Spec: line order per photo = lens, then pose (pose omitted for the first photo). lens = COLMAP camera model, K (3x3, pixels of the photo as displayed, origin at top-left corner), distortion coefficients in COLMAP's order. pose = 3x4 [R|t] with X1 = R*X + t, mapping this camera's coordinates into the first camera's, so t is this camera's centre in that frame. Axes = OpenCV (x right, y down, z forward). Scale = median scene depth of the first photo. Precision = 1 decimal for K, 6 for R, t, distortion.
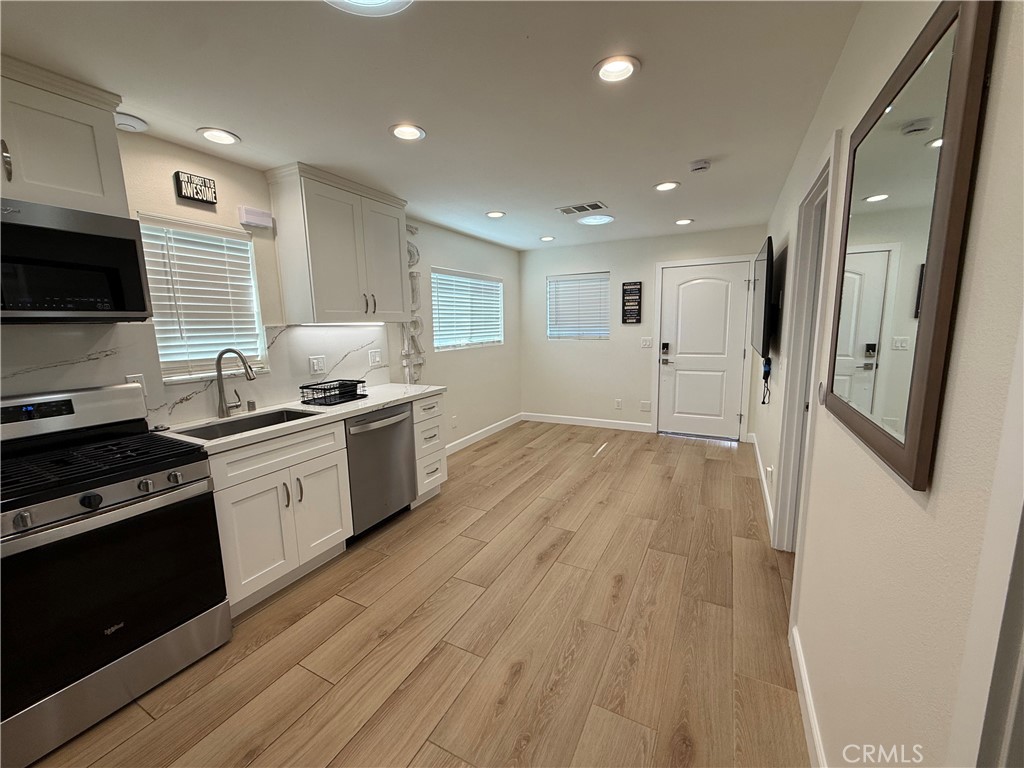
lens RADIAL K [[410.0, 0, 511.7], [0, 410.0, 381.9], [0, 0, 1]] dist [0.004485, -0.001291]
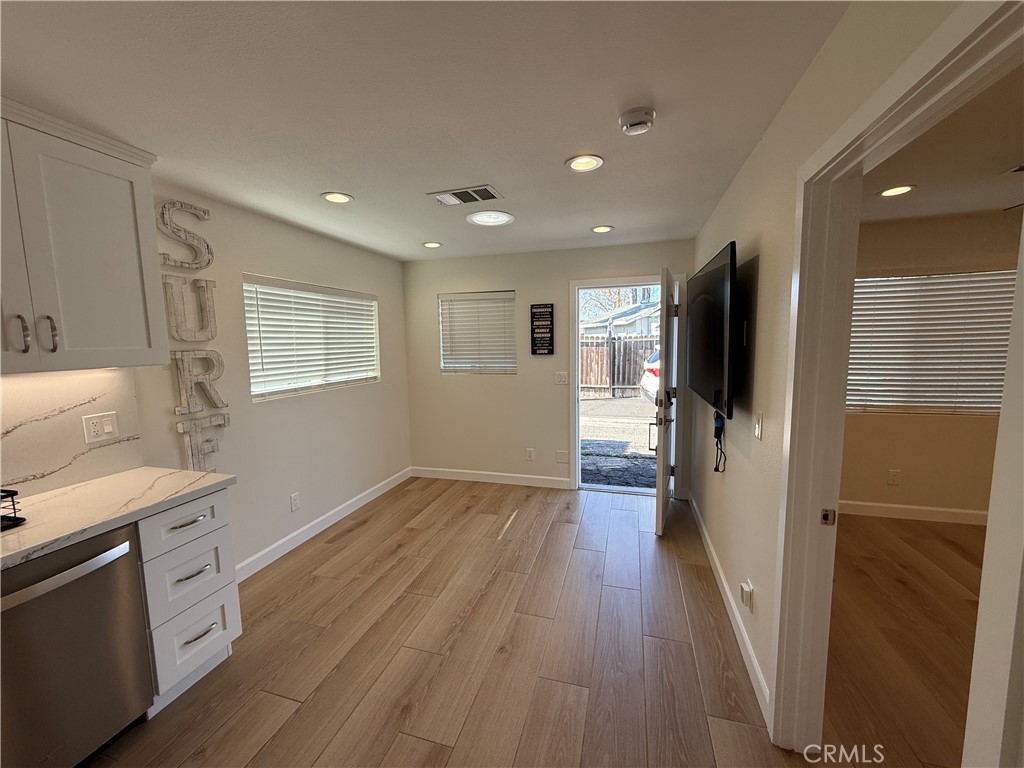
lens RADIAL K [[410.0, 0, 511.3], [0, 410.0, 382.7], [0, 0, 1]] dist [0.004485, -0.001291]
pose [[0.980349, -0.015796, 0.196637, 0.116999], [0.024523, 0.998816, -0.042025, -0.090220], [-0.195740, 0.046021, 0.979575, 0.368454]]
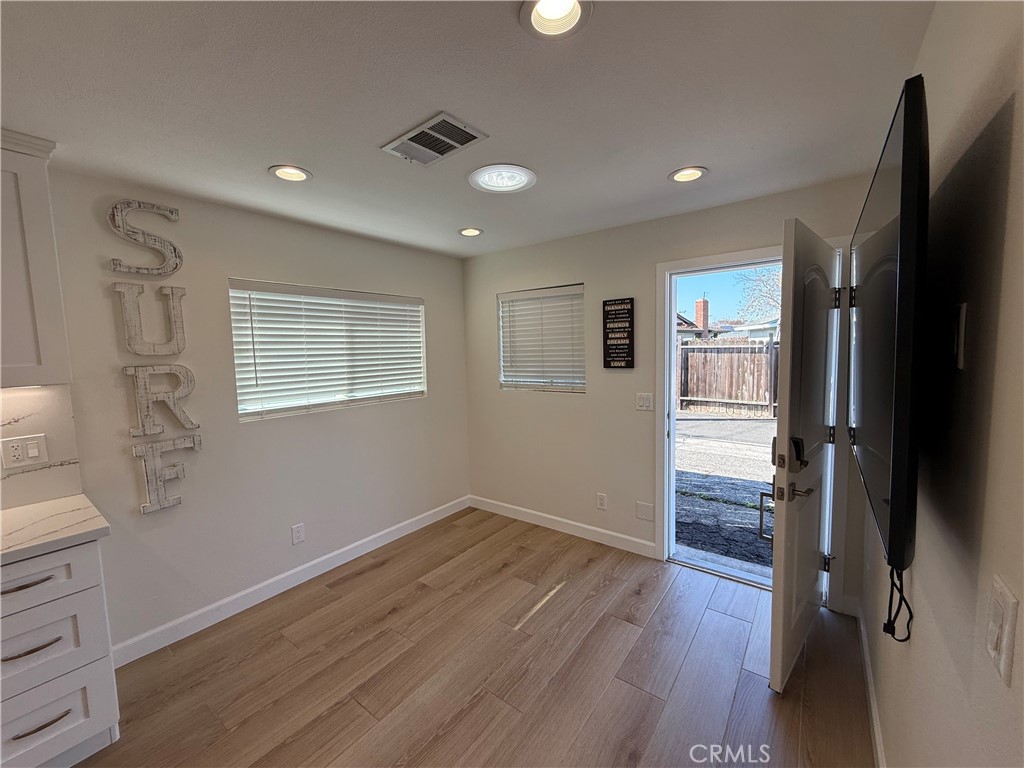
lens RADIAL K [[410.0, 0, 510.4], [0, 410.0, 383.3], [0, 0, 1]] dist [0.004485, -0.001291]
pose [[0.986047, 0.011211, -0.166089, 0.383213], [-0.020469, 0.998324, -0.054131, -0.140196], [0.165204, 0.056776, 0.984624, 0.643084]]
